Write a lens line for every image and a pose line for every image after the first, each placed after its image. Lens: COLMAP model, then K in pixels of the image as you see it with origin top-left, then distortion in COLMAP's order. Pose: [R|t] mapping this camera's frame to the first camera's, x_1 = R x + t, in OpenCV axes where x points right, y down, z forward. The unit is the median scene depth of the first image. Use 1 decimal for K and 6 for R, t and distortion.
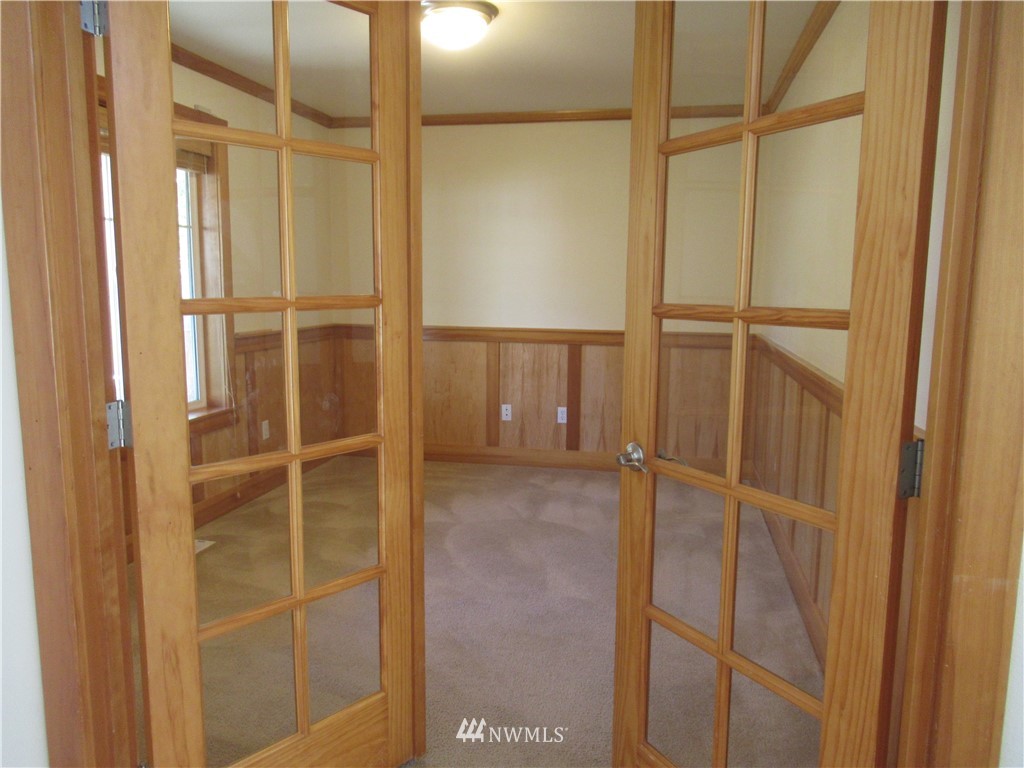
lens RADIAL K [[764.3, 0, 513.4], [0, 764.3, 385.4], [0, 0, 1]] dist [-0.007738, 0.015144]
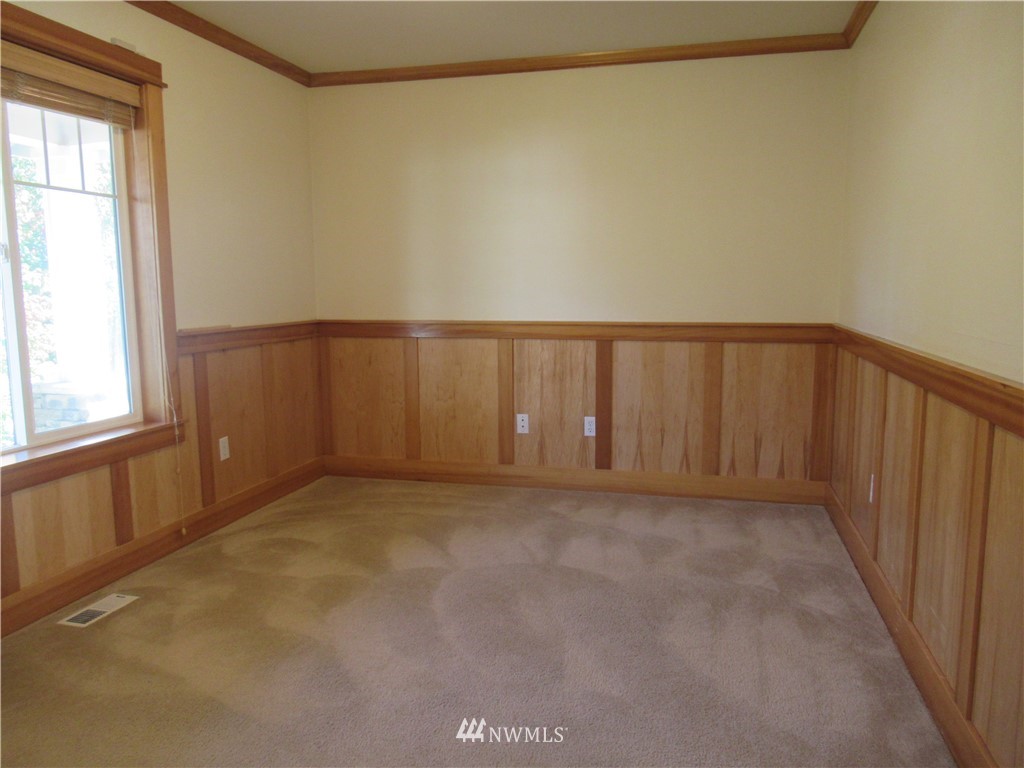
lens RADIAL K [[764.3, 0, 512.5], [0, 764.3, 383.2], [0, 0, 1]] dist [-0.007738, 0.015144]
pose [[0.998779, -0.010412, -0.048300, 0.023545], [0.010016, 0.999914, -0.008422, -0.001729], [0.048383, 0.007928, 0.998797, 0.198254]]
